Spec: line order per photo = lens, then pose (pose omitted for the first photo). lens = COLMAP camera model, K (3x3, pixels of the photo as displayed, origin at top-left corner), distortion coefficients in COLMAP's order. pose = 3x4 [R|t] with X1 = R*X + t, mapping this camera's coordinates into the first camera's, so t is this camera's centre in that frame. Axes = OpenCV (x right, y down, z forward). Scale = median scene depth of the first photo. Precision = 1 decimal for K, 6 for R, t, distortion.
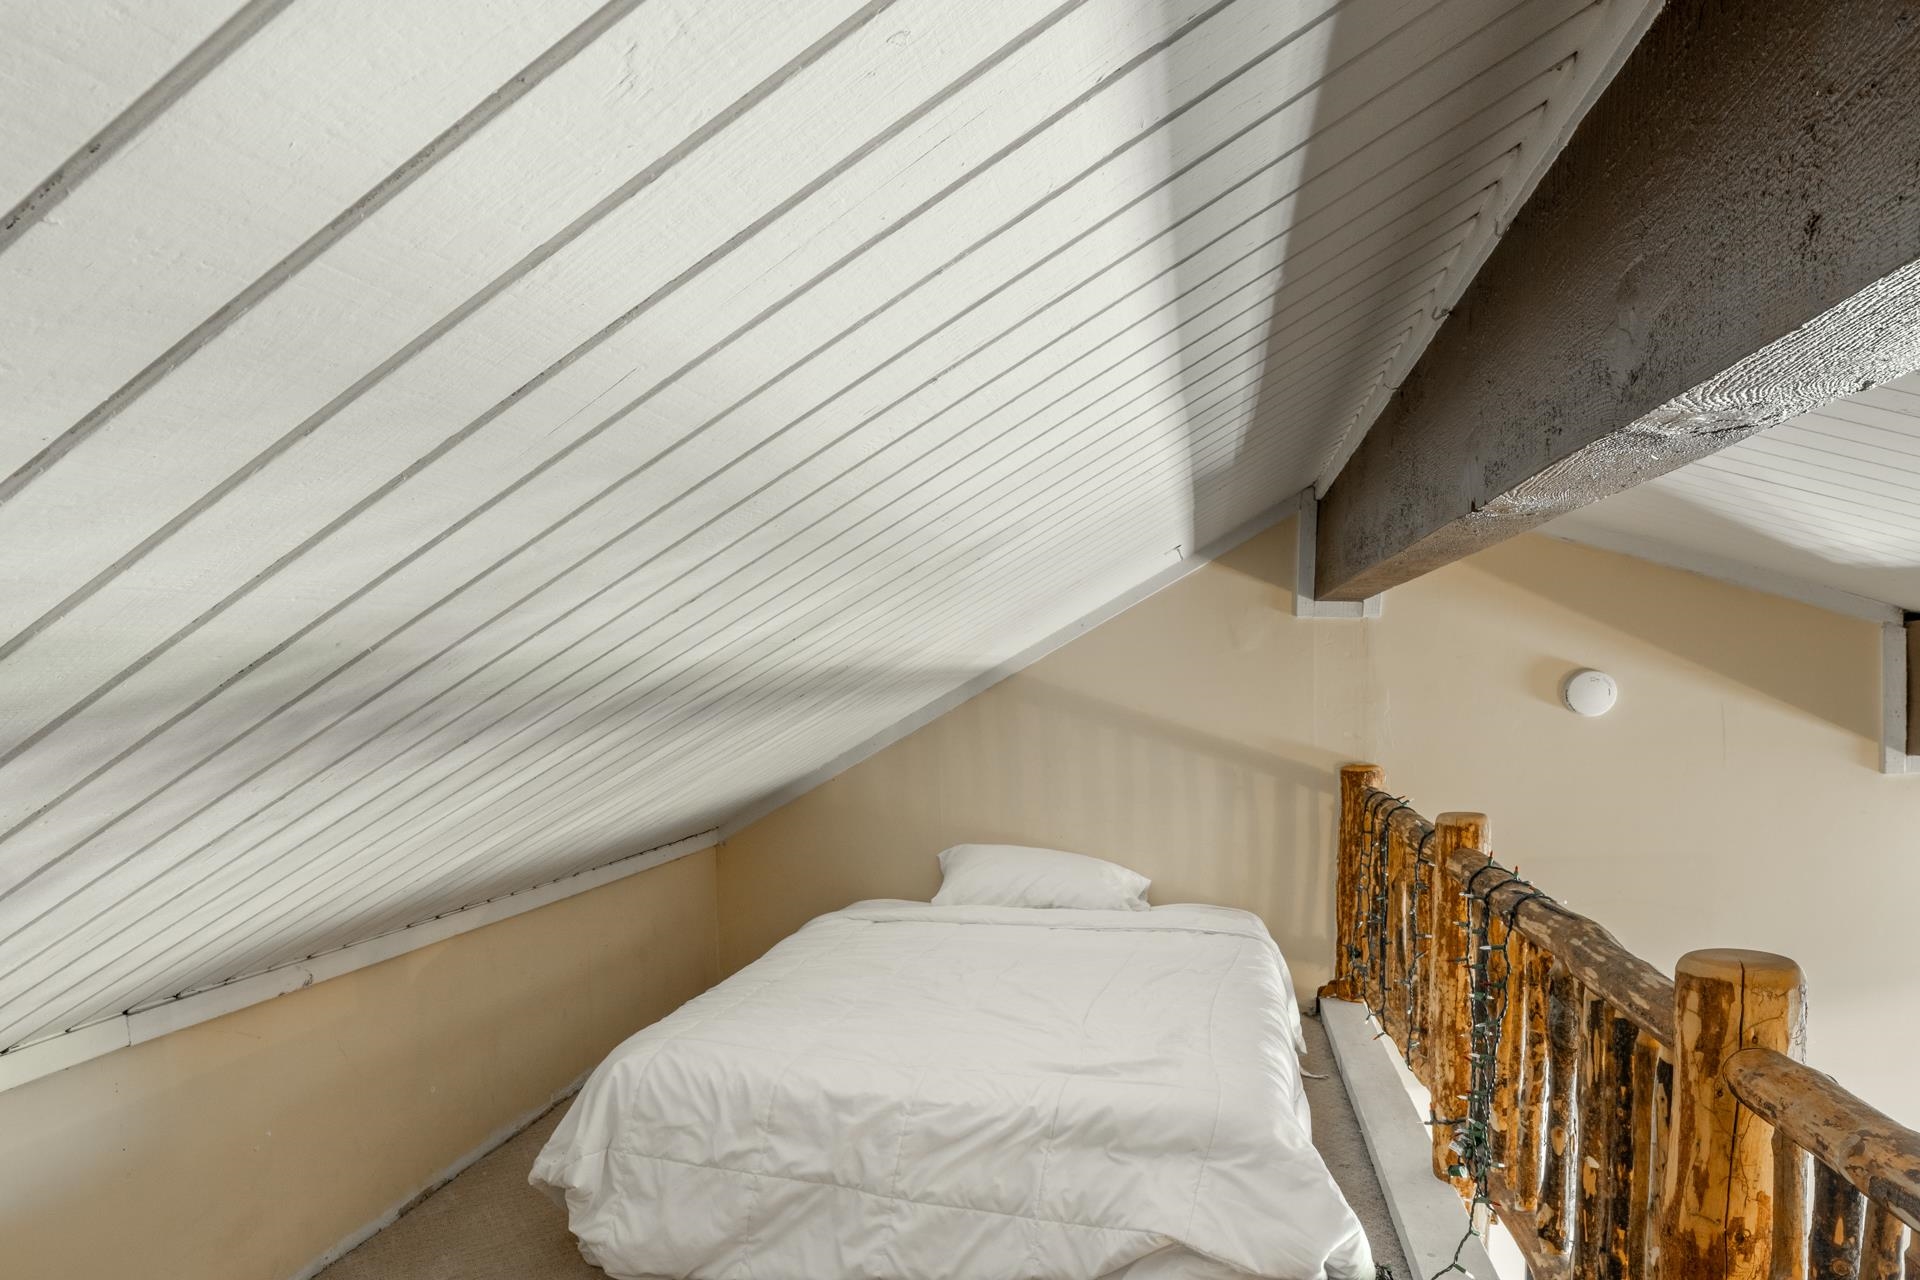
lens RADIAL K [[1175.6, 0, 980.5], [0, 1175.6, 640.5], [0, 0, 1]] dist [0.003854, -0.004747]
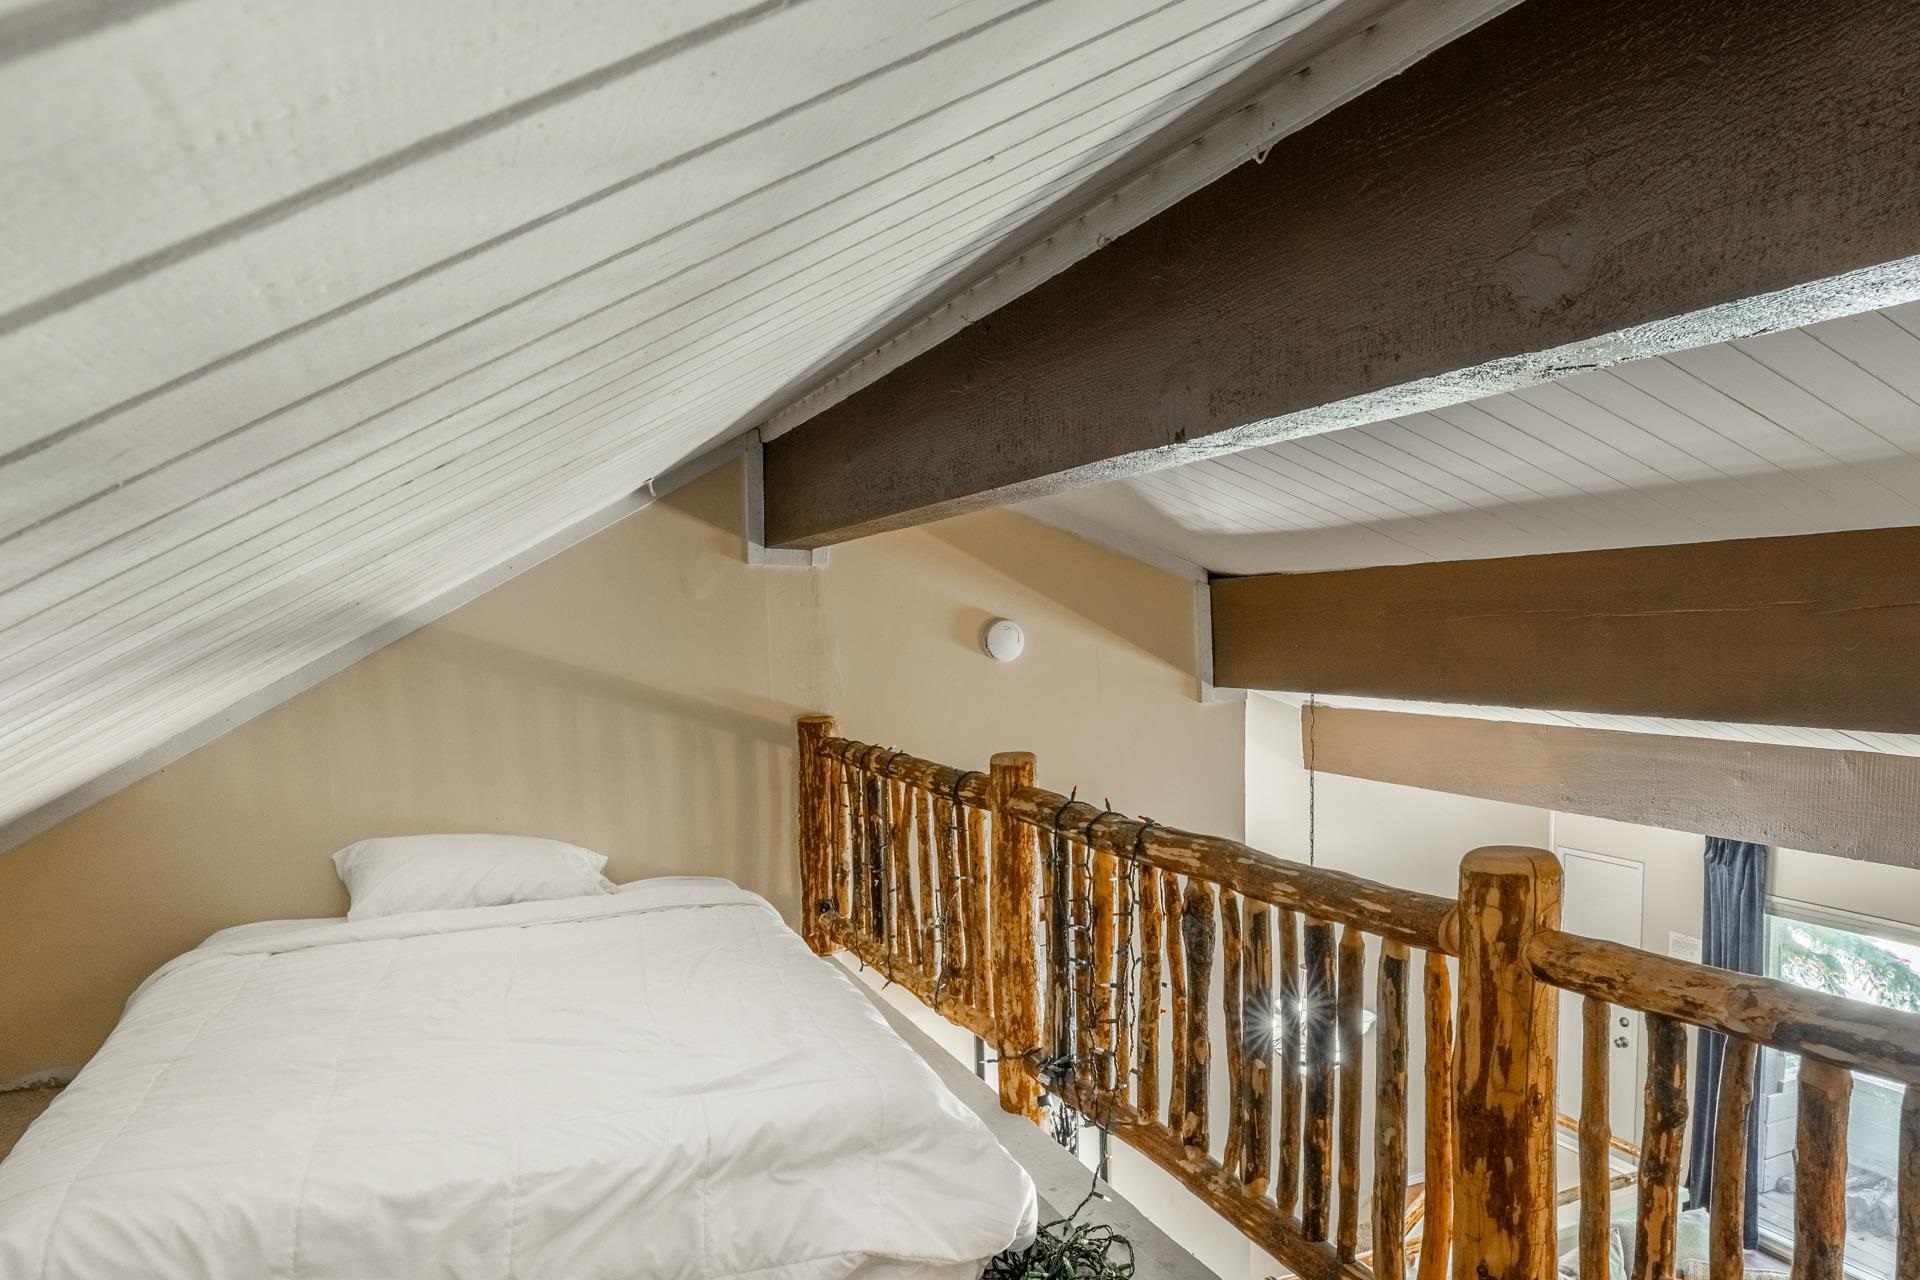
lens RADIAL K [[1175.6, 0, 955.2], [0, 1175.6, 645.1], [0, 0, 1]] dist [0.003854, -0.004747]
pose [[0.825662, -0.012846, 0.564019, -0.241933], [-0.007014, 0.999430, 0.033031, 0.023854], [-0.564121, -0.031229, 0.825101, 0.226839]]
